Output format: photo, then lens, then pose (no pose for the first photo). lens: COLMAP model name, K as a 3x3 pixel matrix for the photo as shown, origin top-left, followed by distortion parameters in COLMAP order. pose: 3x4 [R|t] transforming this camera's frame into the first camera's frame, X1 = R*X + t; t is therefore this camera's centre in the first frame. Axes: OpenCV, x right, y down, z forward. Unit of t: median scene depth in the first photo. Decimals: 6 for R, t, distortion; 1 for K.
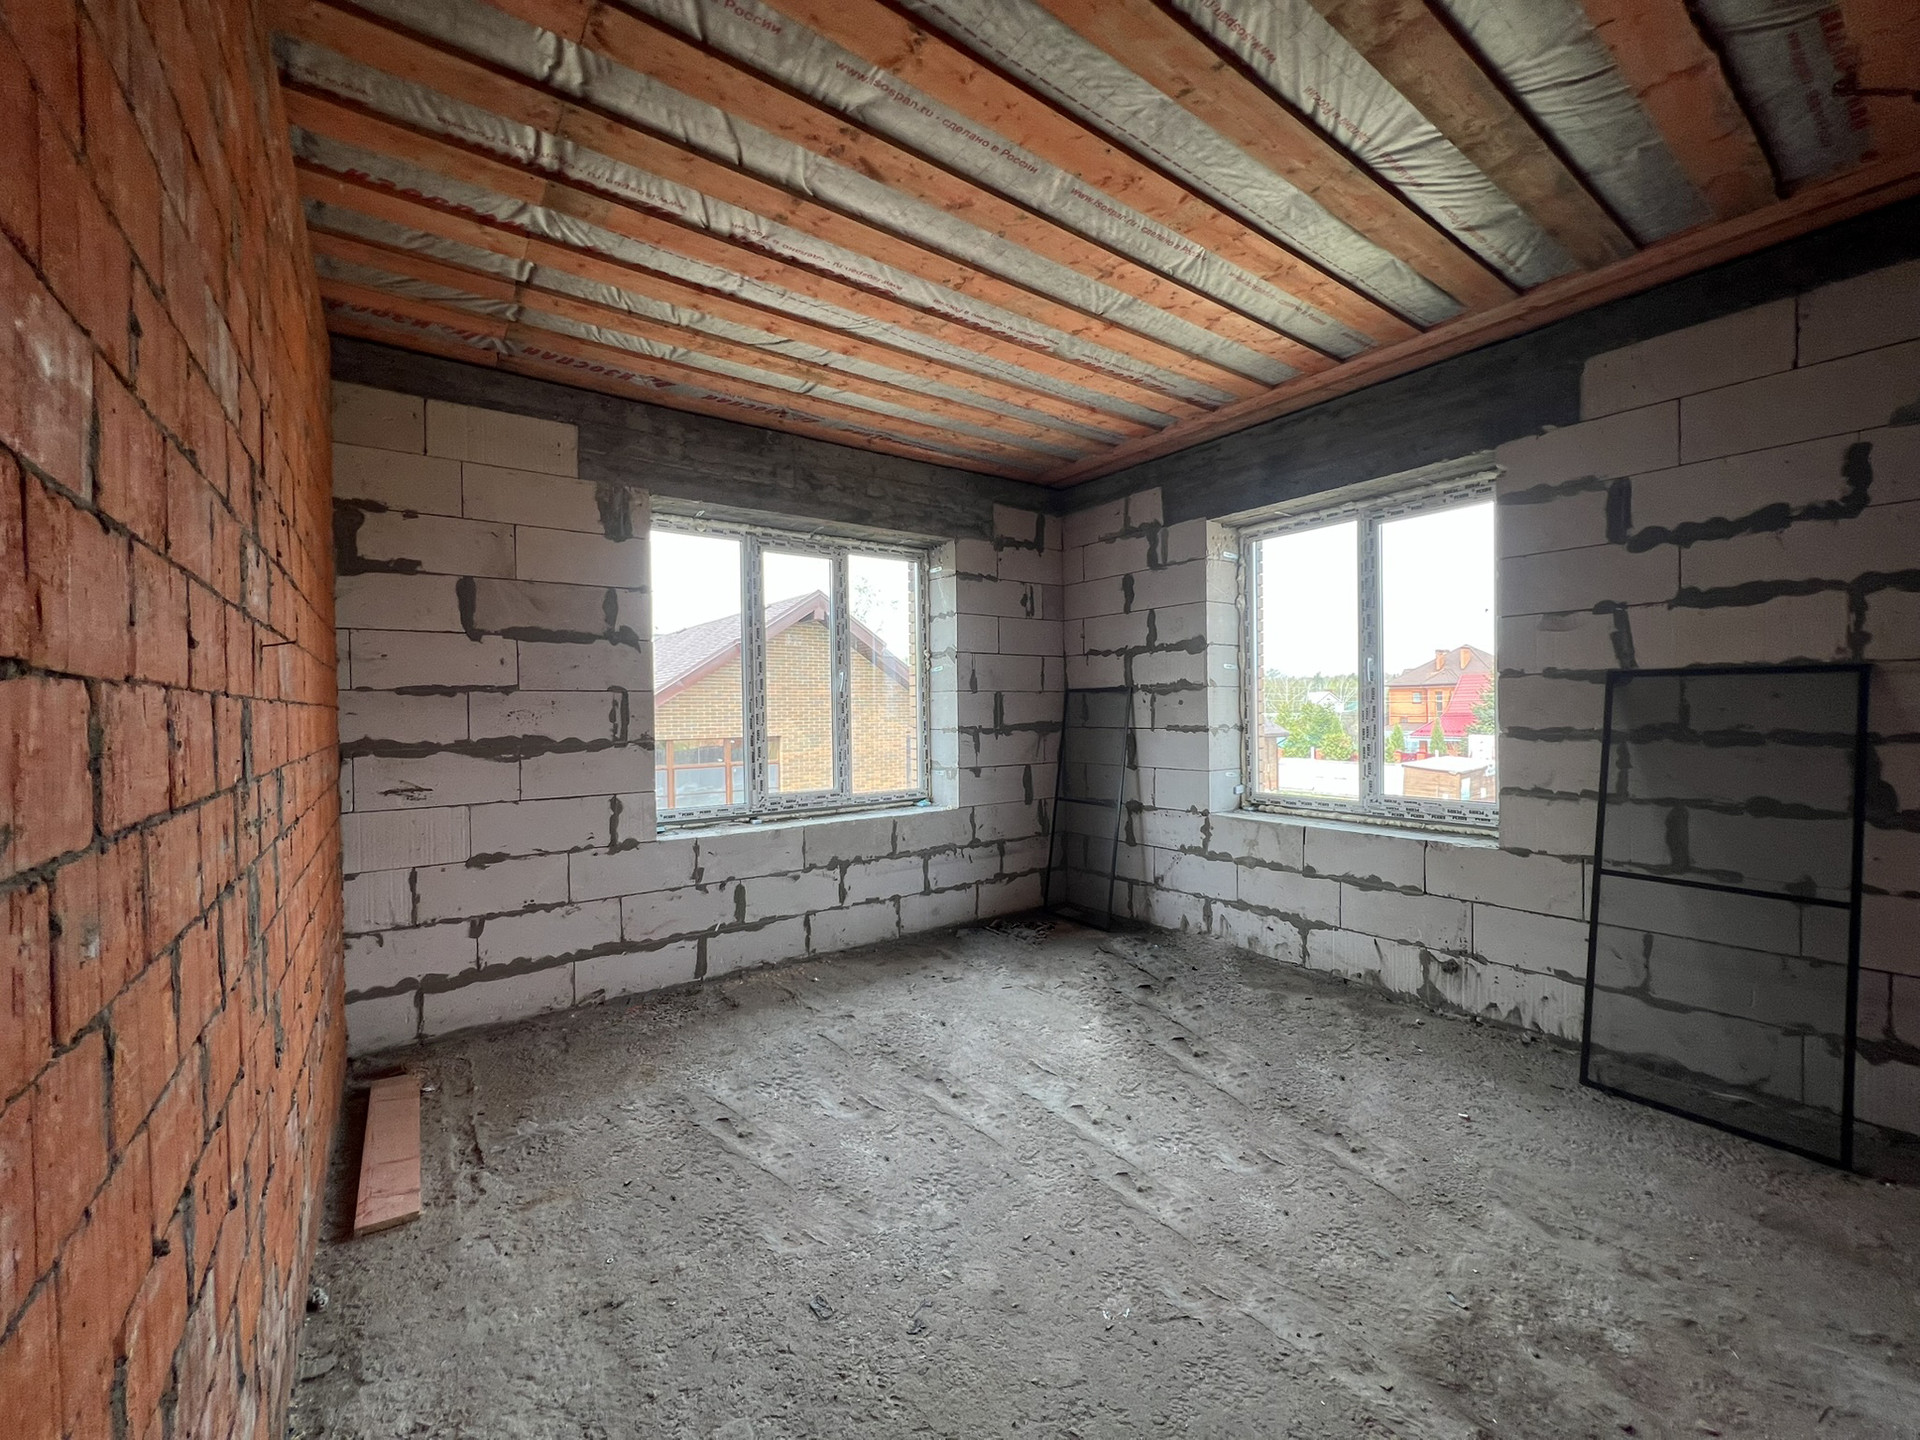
lens RADIAL K [[770.2, 0, 962.7], [0, 770.2, 719.3], [0, 0, 1]] dist [-0.001938, 0.000506]
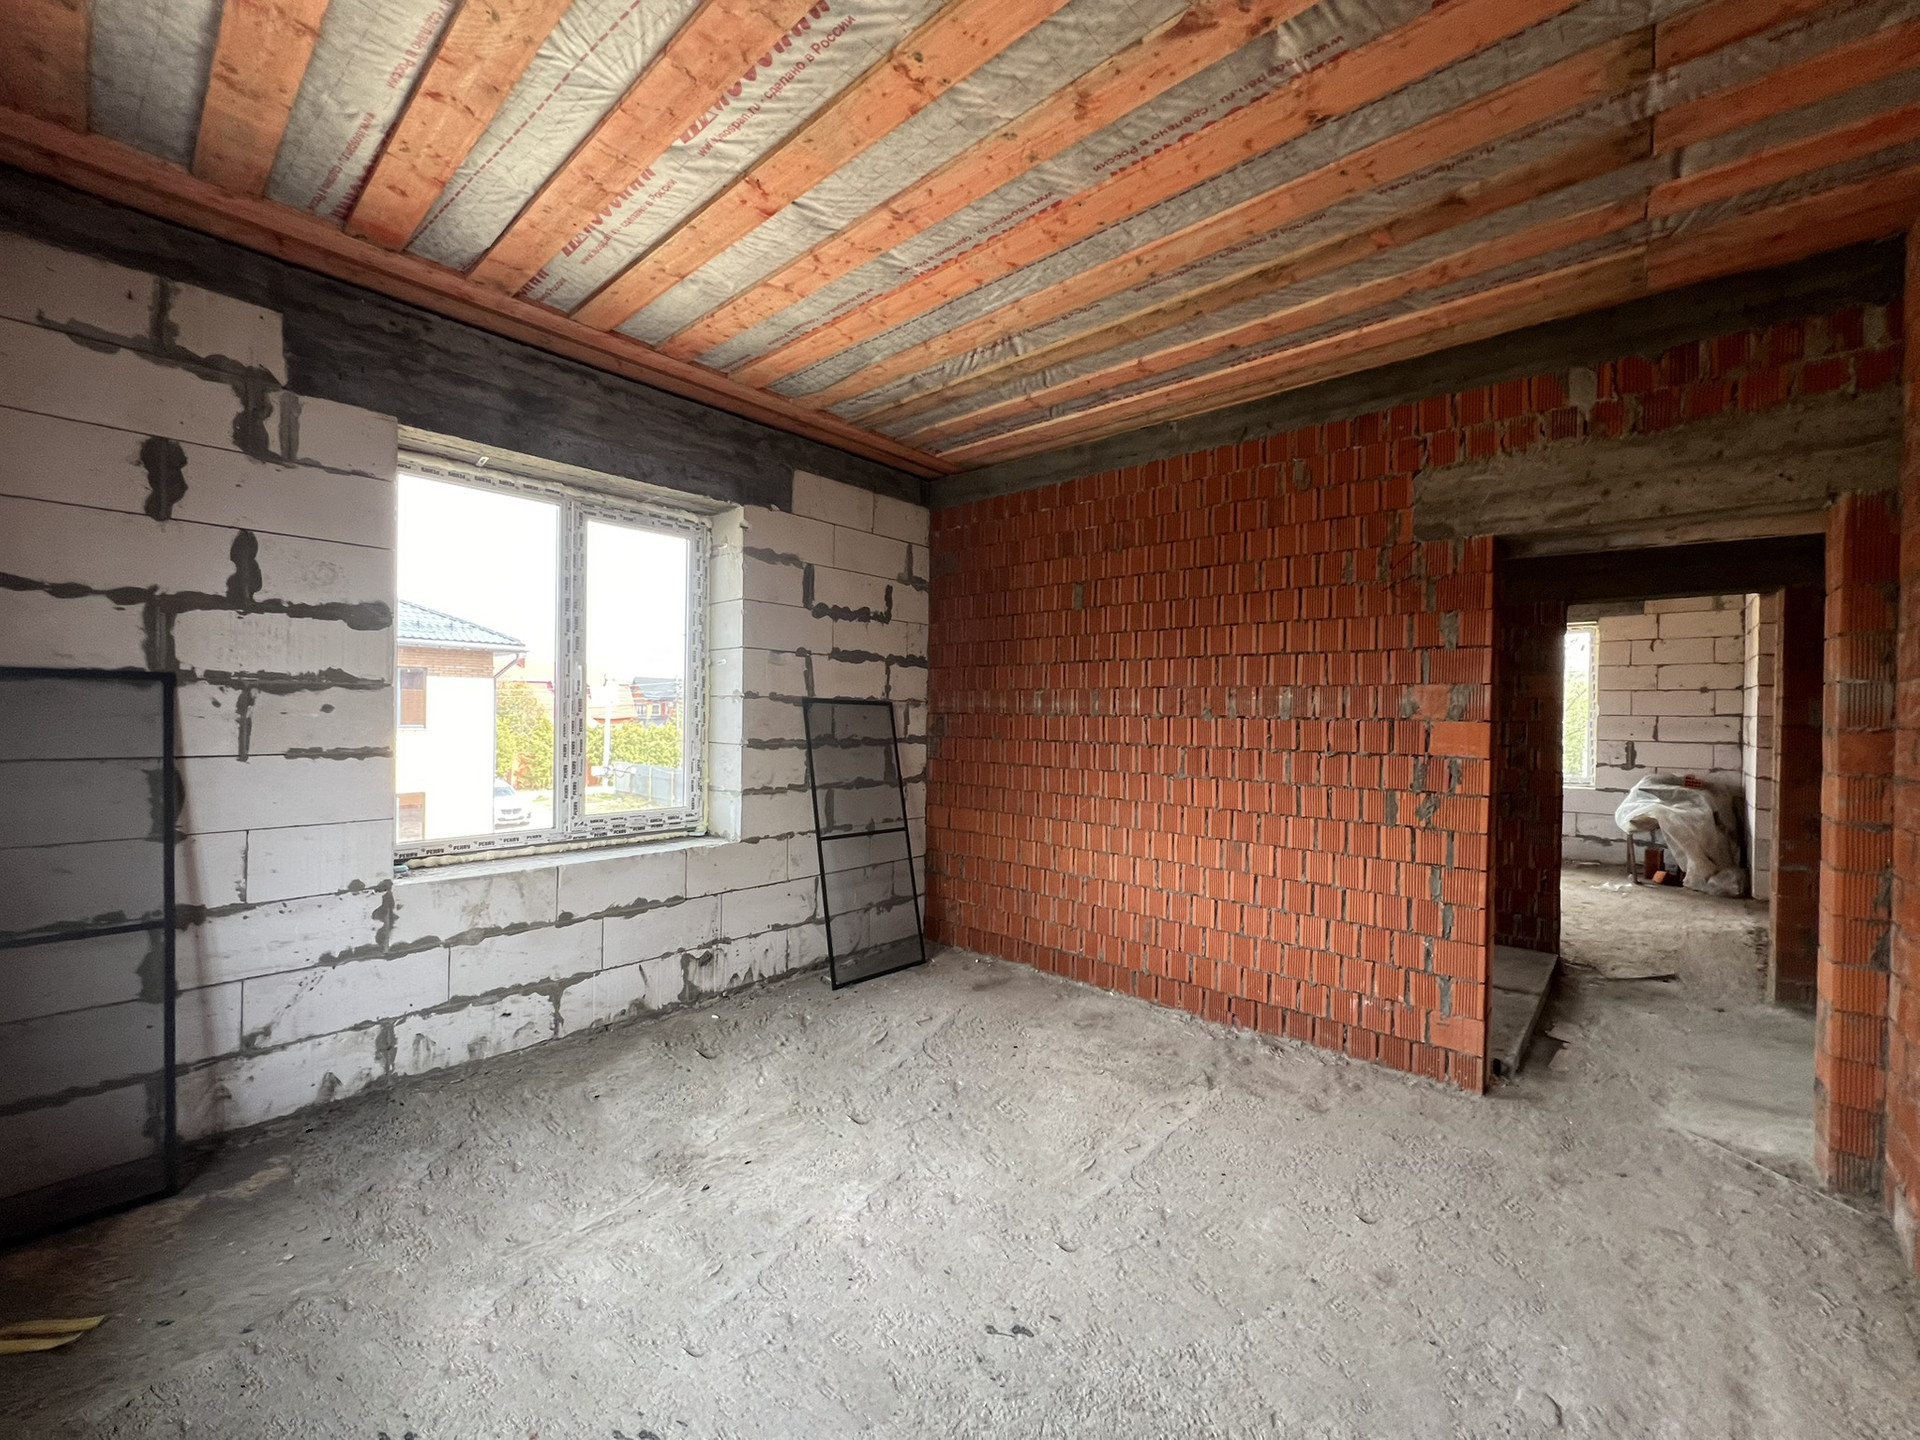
lens RADIAL K [[770.2, 0, 958.0], [0, 770.2, 719.1], [0, 0, 1]] dist [-0.001938, 0.000506]
pose [[-0.209883, 0.003840, 0.977719, -0.400881], [-0.000402, 0.999992, -0.004014, -0.012348], [-0.977727, -0.001236, -0.209879, 0.683209]]
